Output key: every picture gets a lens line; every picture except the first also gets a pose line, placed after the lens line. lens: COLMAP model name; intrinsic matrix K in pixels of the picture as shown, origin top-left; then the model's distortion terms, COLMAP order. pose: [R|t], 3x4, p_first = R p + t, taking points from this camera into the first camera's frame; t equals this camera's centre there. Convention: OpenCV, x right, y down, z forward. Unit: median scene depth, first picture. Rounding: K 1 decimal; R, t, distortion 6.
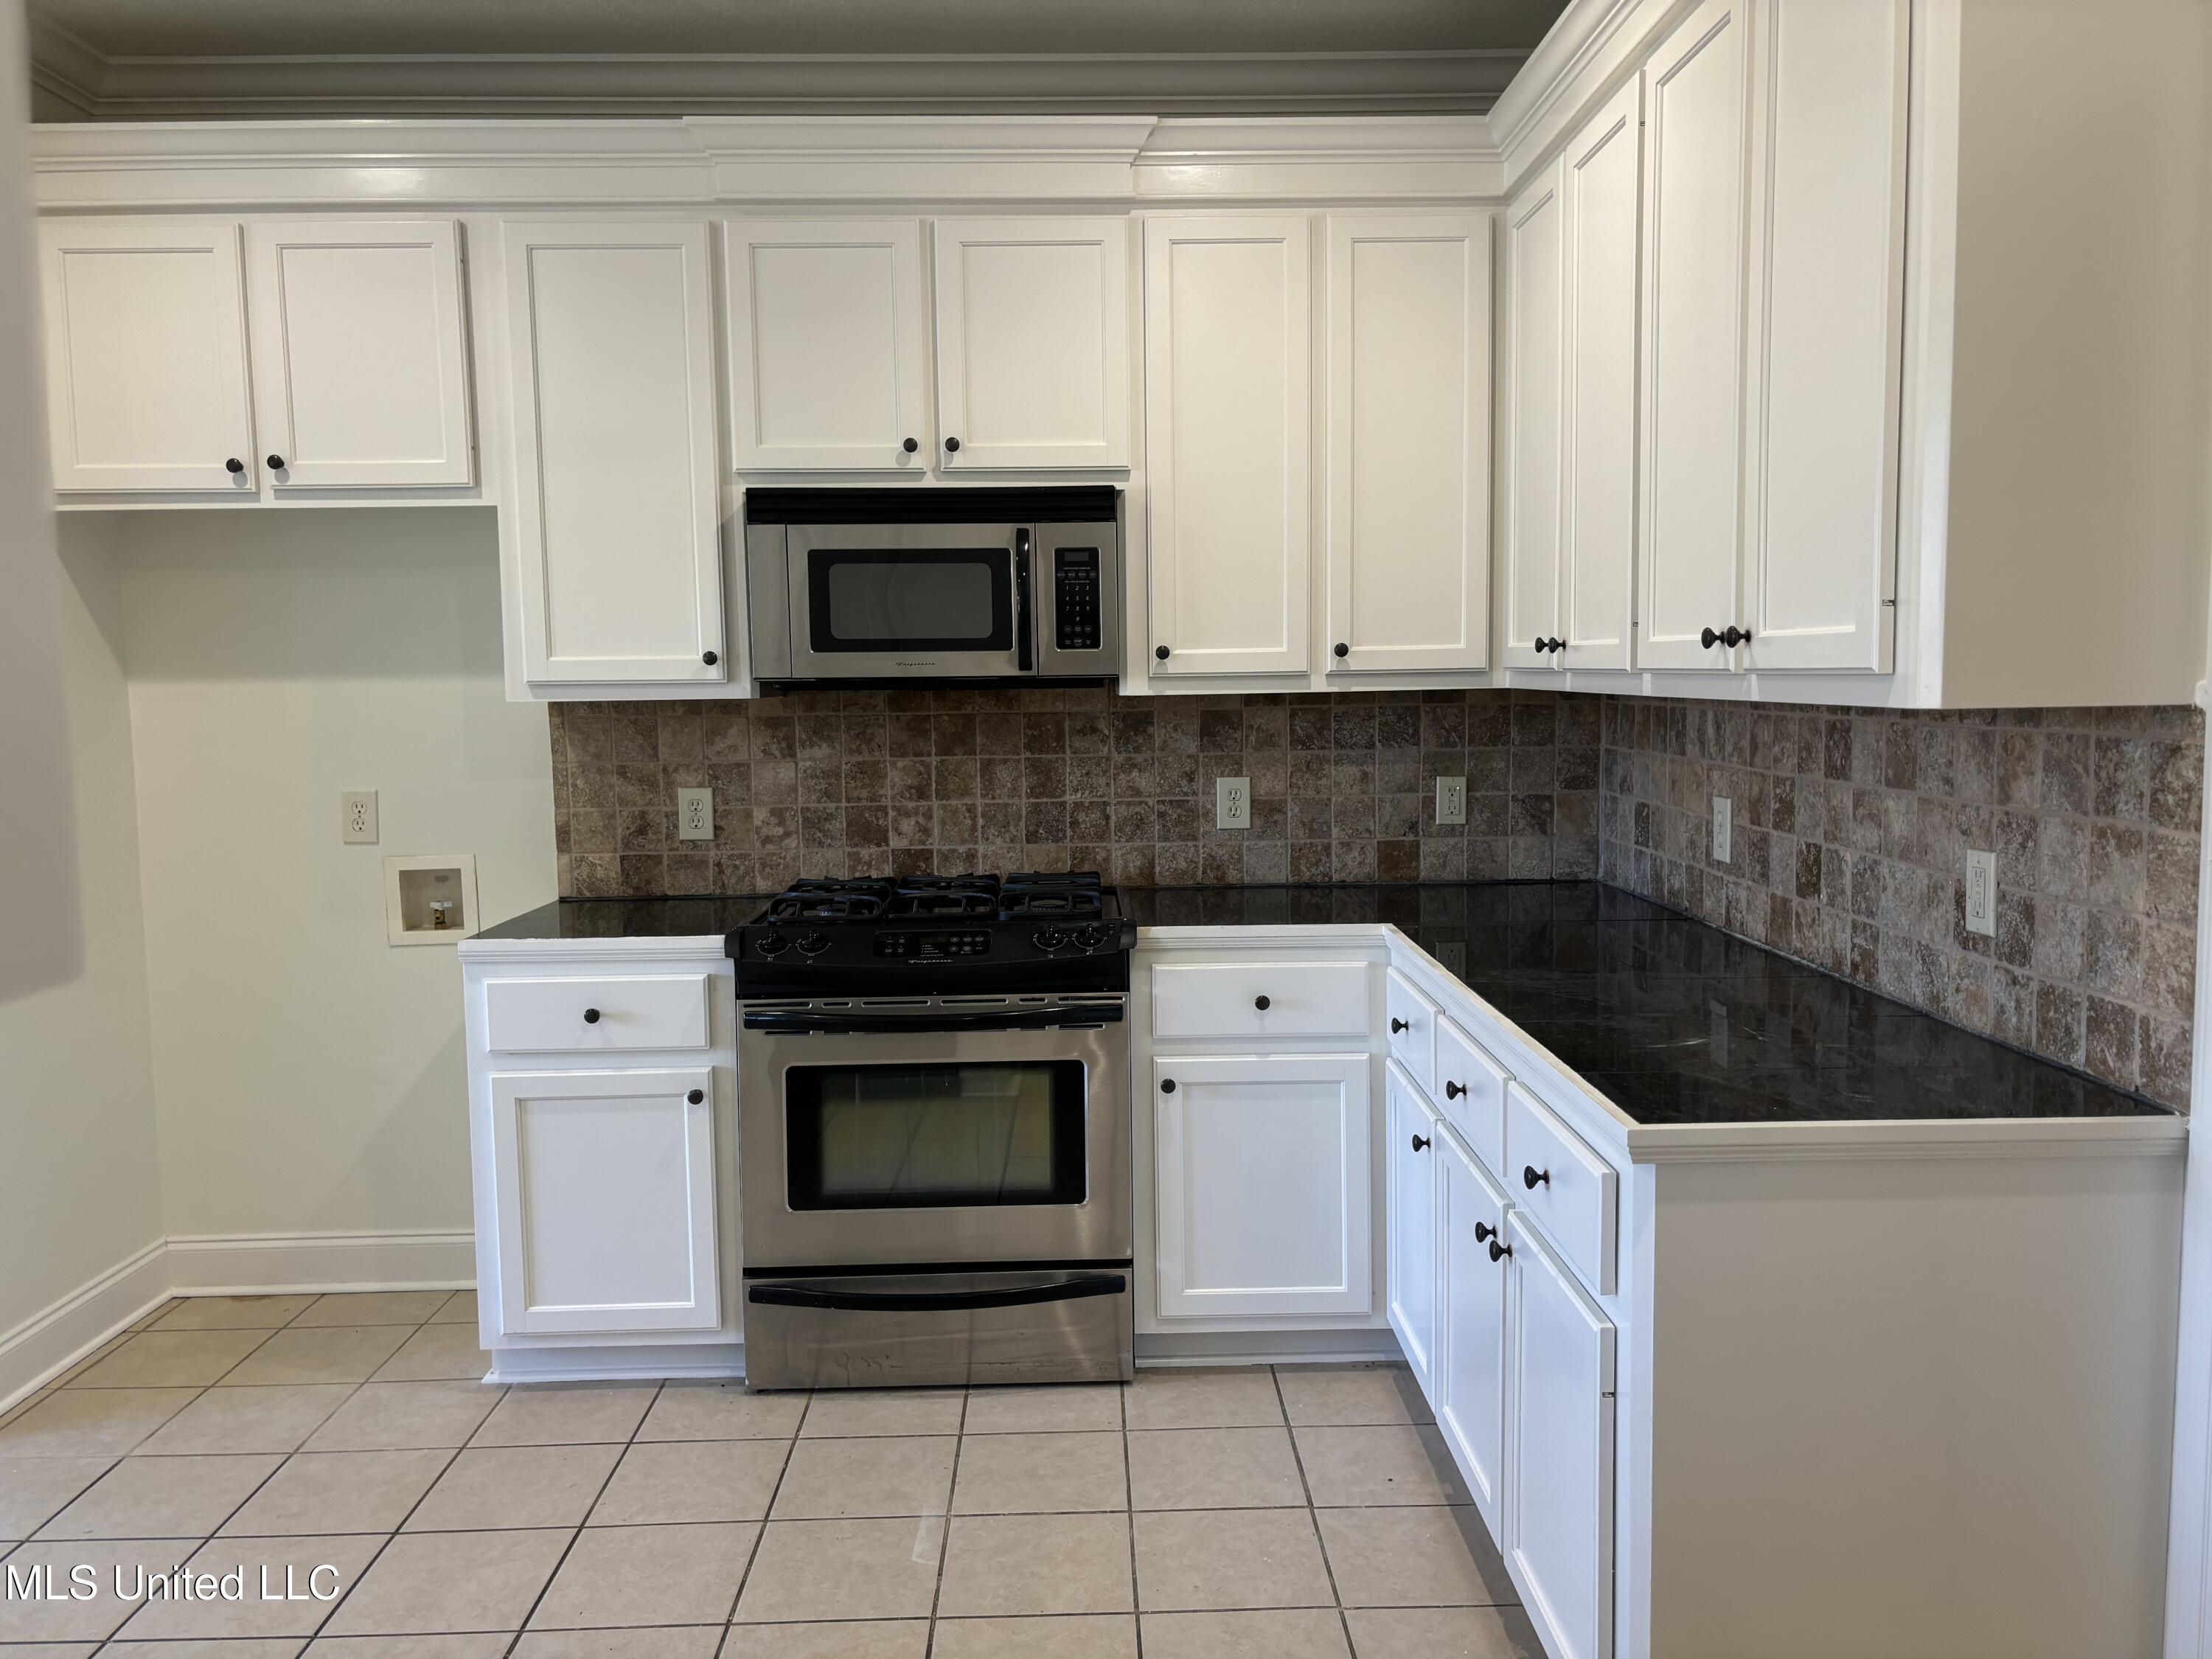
lens RADIAL K [[1666.9, 0, 1107.6], [0, 1666.9, 823.5], [0, 0, 1]] dist [0.039017, -0.025181]
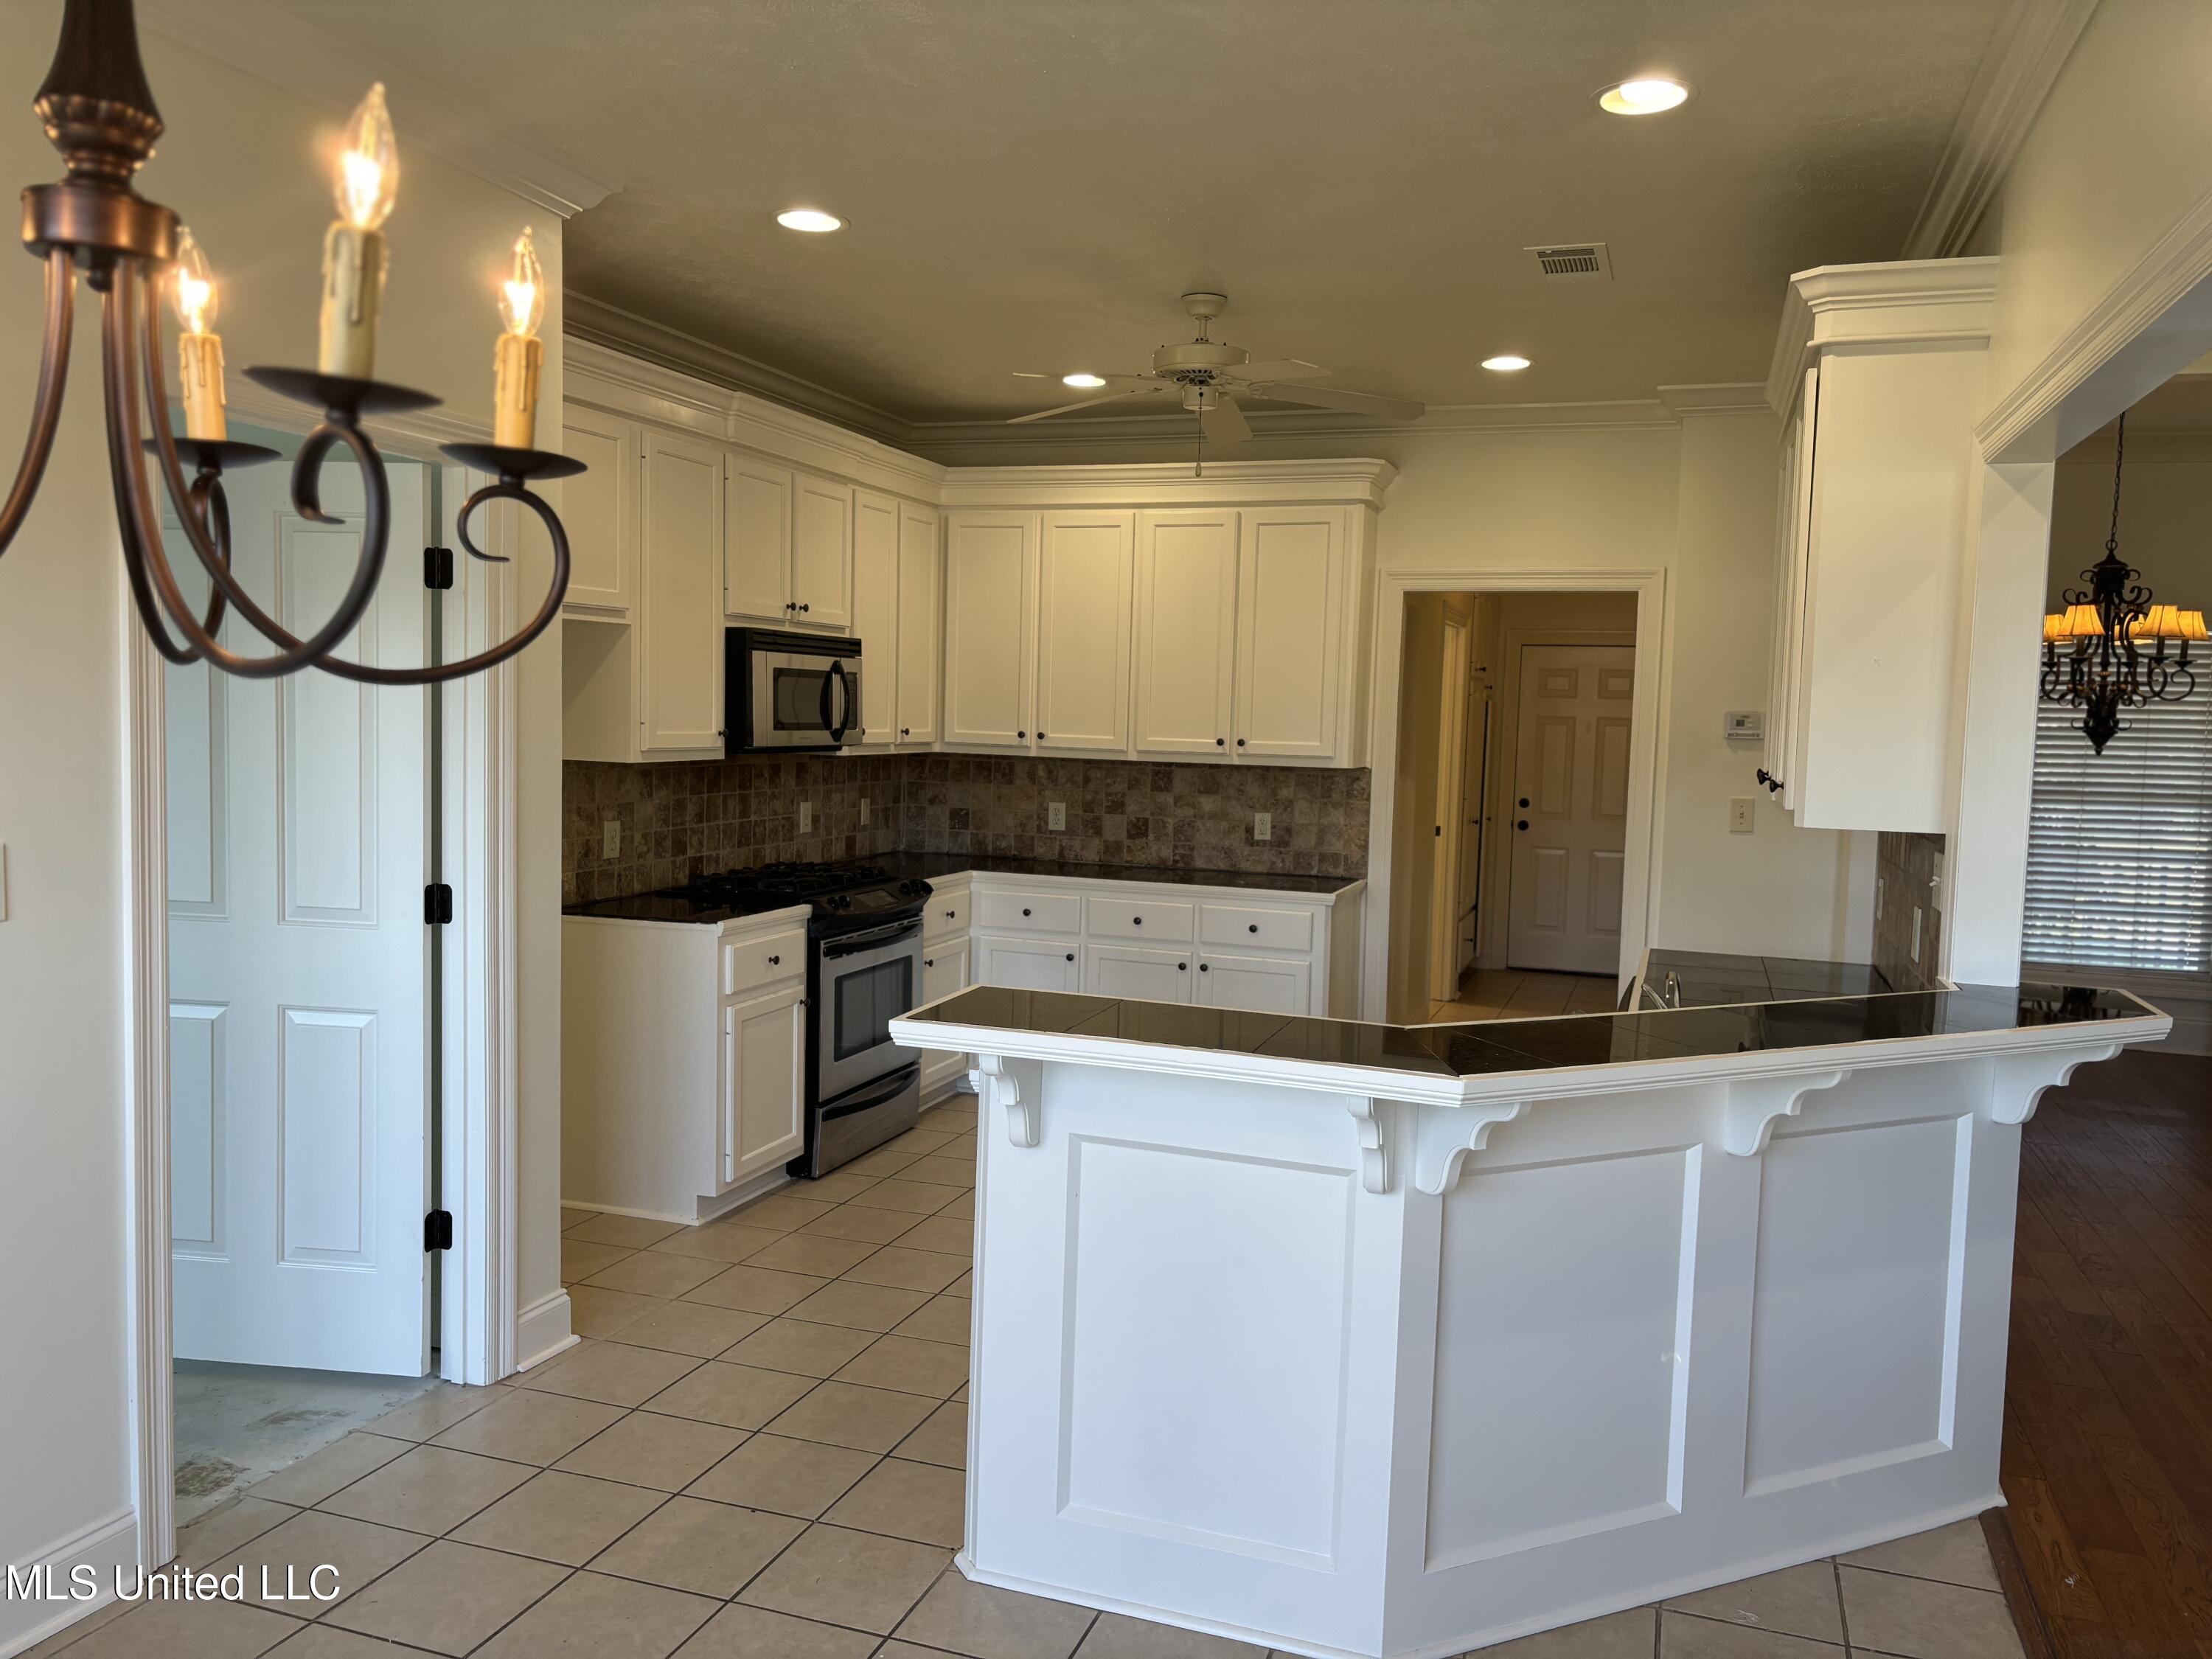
lens RADIAL K [[1666.9, 0, 1110.8], [0, 1666.9, 835.2], [0, 0, 1]] dist [0.039017, -0.025181]
pose [[0.342729, -0.048118, 0.938201, -1.414542], [0.053633, 0.998061, 0.031596, -0.031274], [-0.937902, 0.039490, 0.344645, 0.126274]]
